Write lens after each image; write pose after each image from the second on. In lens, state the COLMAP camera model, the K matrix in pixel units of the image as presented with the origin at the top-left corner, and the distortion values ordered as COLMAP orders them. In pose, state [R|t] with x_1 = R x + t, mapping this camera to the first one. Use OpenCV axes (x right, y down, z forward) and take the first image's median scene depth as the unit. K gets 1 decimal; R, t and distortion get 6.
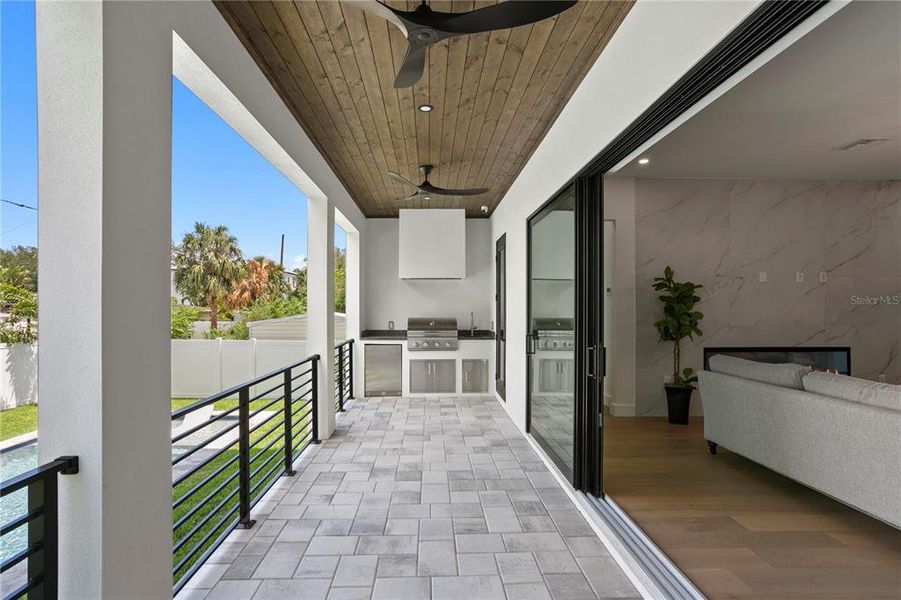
lens RADIAL K [[439.8, 0, 444.8], [0, 439.8, 304.3], [0, 0, 1]] dist [-0.021440, 0.000141]
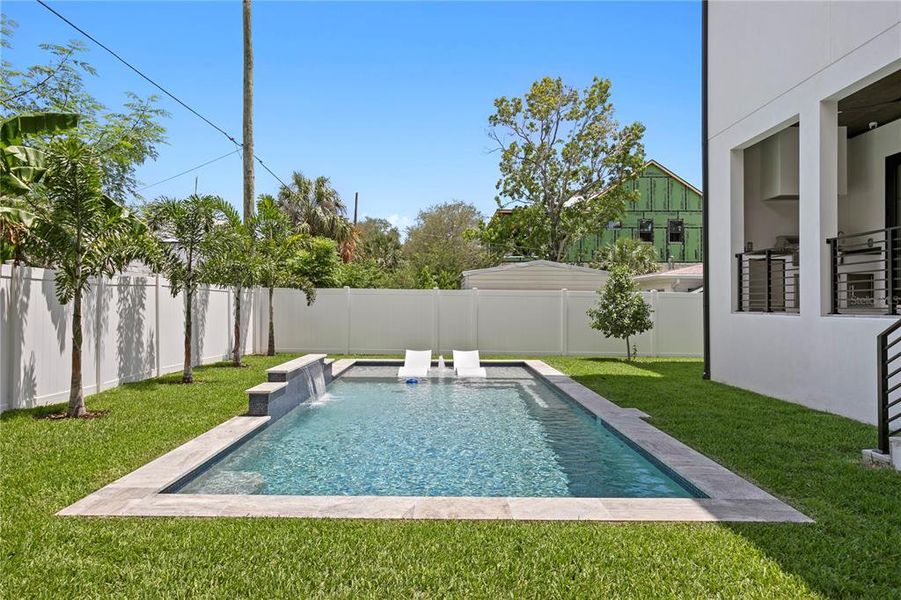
lens RADIAL K [[593.2, 0, 446.4], [0, 593.2, 297.5], [0, 0, 1]] dist [-0.037746, -0.002045]
pose [[0.999863, 0.001695, -0.016474, -0.471124], [-0.001813, 0.999973, -0.007151, 0.104649], [0.016461, 0.007180, 0.999839, -0.212408]]
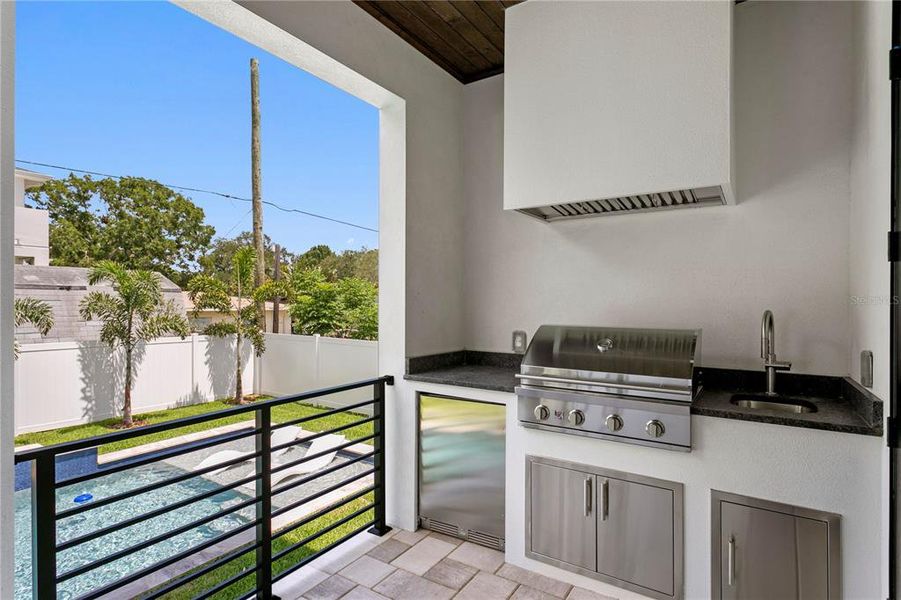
lens RADIAL K [[469.5, 0, 441.8], [0, 469.5, 300.6], [0, 0, 1]] dist [0.000030, -0.000088]
pose [[0.812149, 0.000022, -0.583449, 0.040634], [0.002904, 0.999987, 0.004080, 0.005908], [0.583442, -0.005008, 0.812139, 0.383226]]
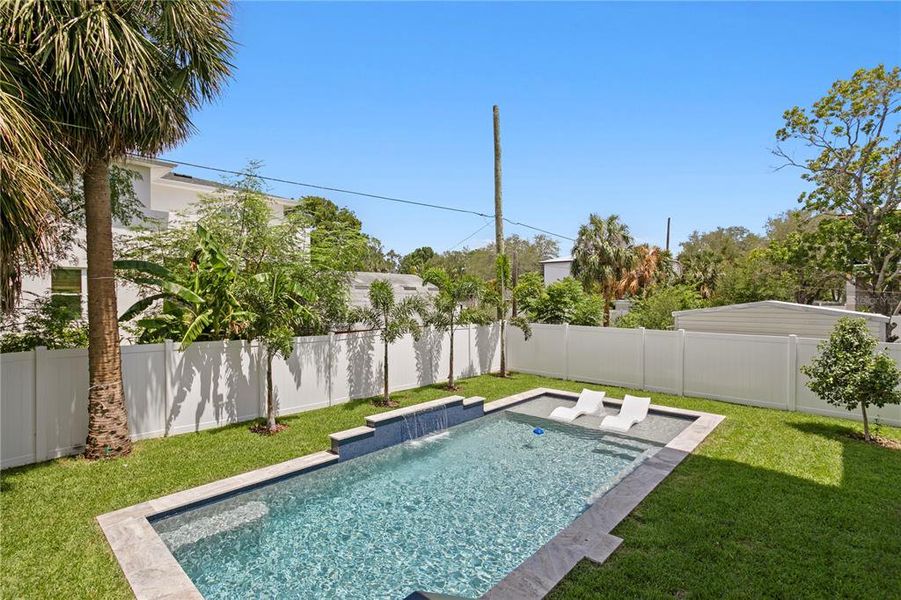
lens RADIAL K [[441.1, 0, 438.8], [0, 441.1, 296.1], [0, 0, 1]] dist [-0.023233, 0.004559]
pose [[0.708827, -0.001867, -0.705380, -0.151440], [0.006007, 0.999976, 0.003389, 0.002141], [0.705357, -0.006639, 0.708822, -0.000732]]
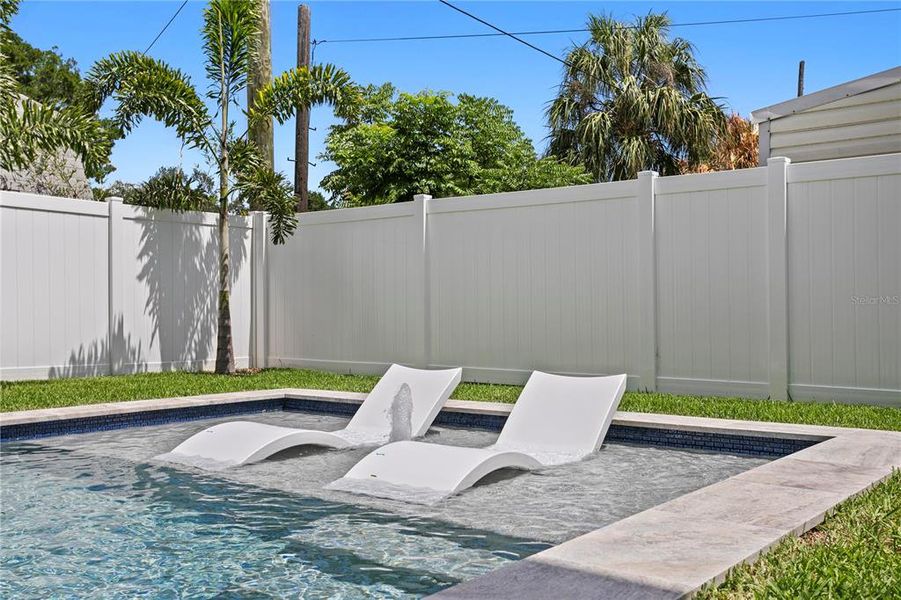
lens RADIAL K [[888.8, 0, 415.4], [0, 888.8, 295.6], [0, 0, 1]] dist [0.012890, 0.000000]
pose [[0.743088, -0.019224, -0.668918, -0.255966], [0.001600, 0.999635, -0.026951, 0.166662], [0.669192, 0.018956, 0.742848, 0.493352]]
